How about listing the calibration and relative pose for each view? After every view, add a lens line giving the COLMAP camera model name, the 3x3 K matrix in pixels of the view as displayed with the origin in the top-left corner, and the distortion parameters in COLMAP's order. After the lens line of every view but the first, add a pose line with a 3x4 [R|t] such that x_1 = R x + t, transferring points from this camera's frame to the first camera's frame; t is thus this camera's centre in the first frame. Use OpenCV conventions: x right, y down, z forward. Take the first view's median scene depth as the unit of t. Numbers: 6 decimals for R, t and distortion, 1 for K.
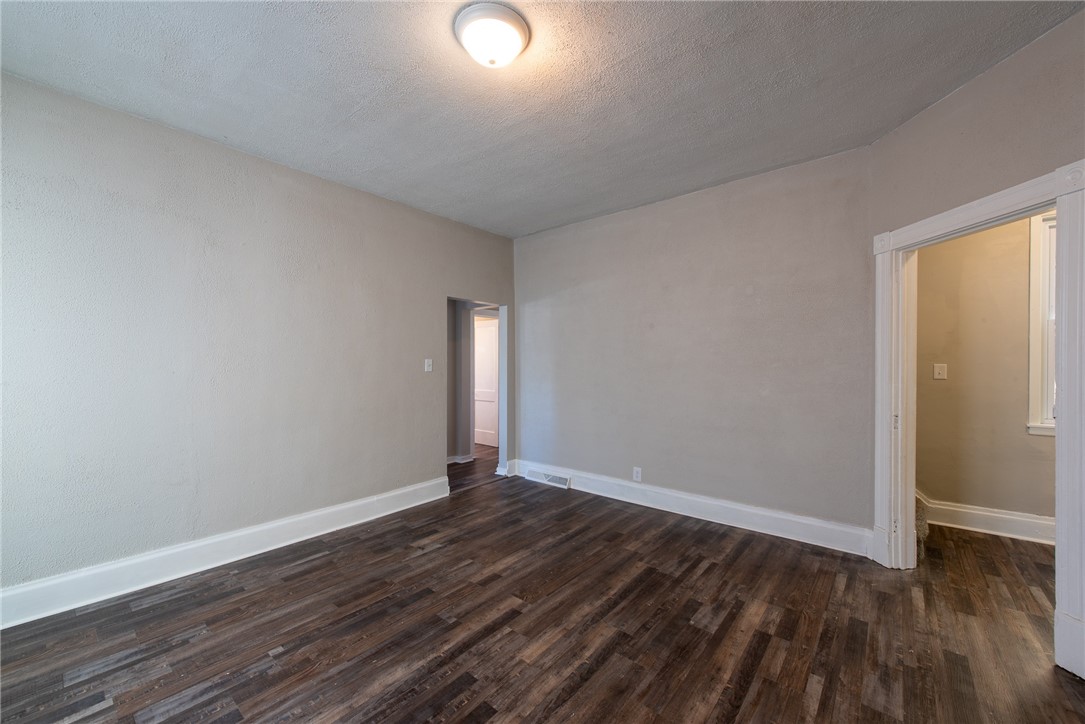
lens RADIAL K [[422.5, 0, 545.5], [0, 422.5, 362.0], [0, 0, 1]] dist [0.010702, -0.002423]
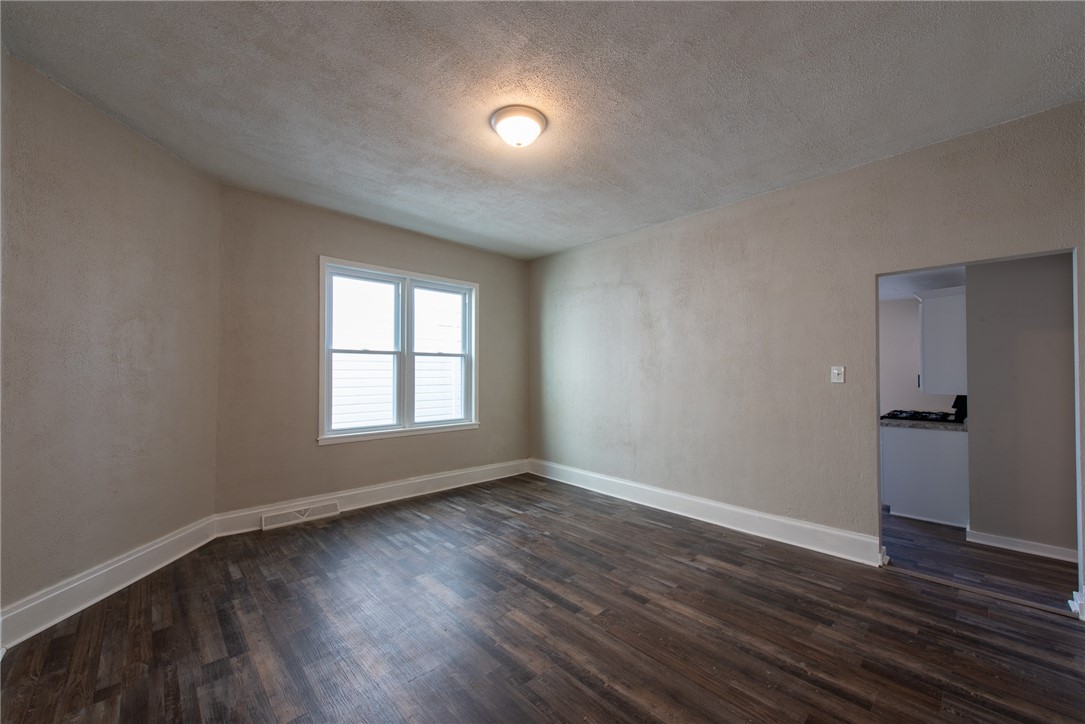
lens RADIAL K [[422.5, 0, 544.3], [0, 422.5, 367.1], [0, 0, 1]] dist [0.010702, -0.002423]
pose [[-0.130214, -0.013986, -0.991387, 0.856309], [0.002048, 0.999895, -0.014375, 0.008552], [0.991484, -0.003902, -0.130172, 0.927158]]
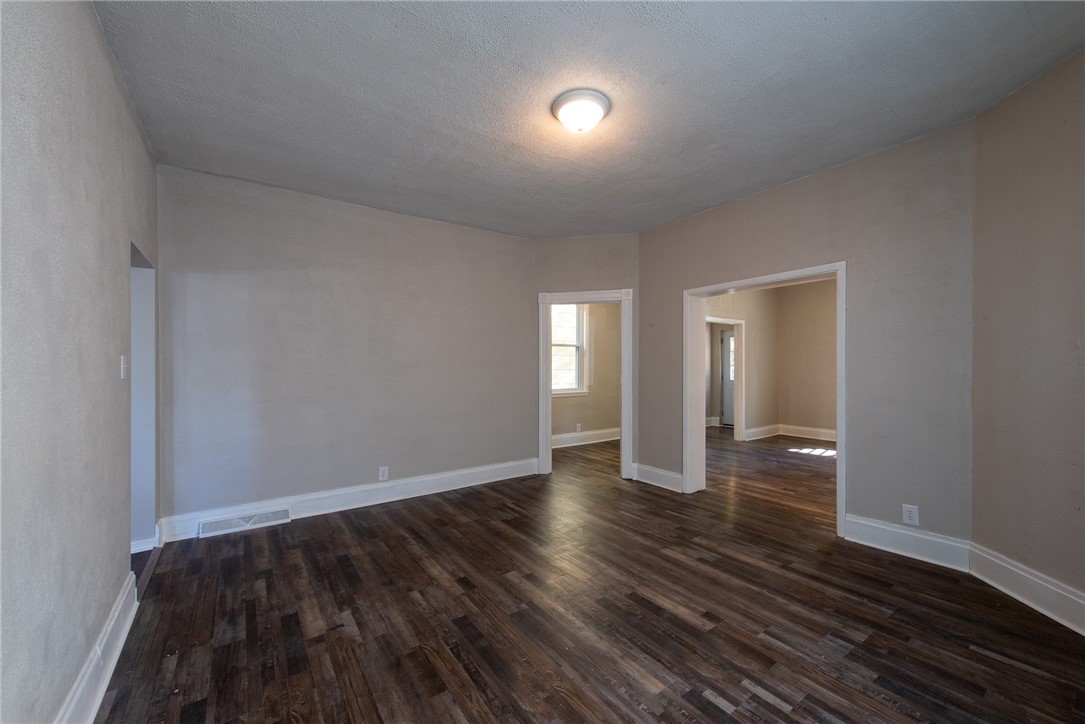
lens RADIAL K [[422.5, 0, 545.5], [0, 422.5, 358.0], [0, 0, 1]] dist [0.010702, -0.002423]
pose [[0.258316, 0.015353, 0.965938, -1.042603], [0.000209, 0.999873, -0.015949, 0.009391], [-0.966060, 0.004322, 0.258280, 0.571121]]
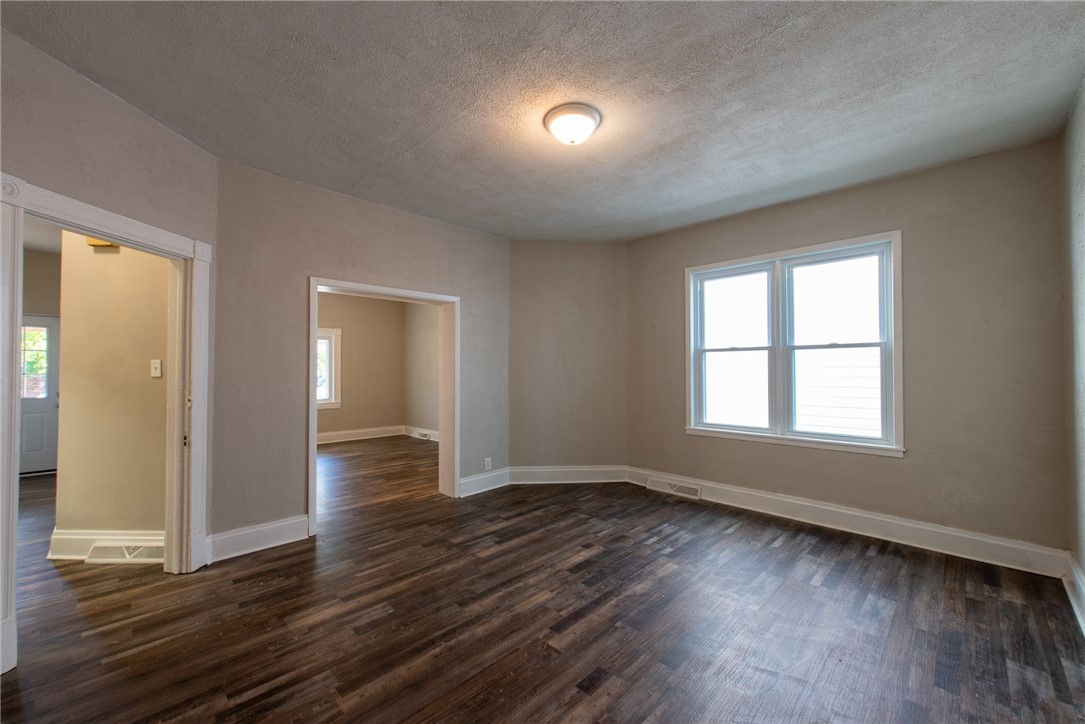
lens RADIAL K [[422.5, 0, 543.4], [0, 422.5, 367.8], [0, 0, 1]] dist [0.010702, -0.002423]
pose [[-0.995285, 0.001510, 0.096980, -0.118647], [0.000640, 0.999959, -0.009002, 0.009364], [-0.096990, -0.008897, -0.995246, 1.712818]]
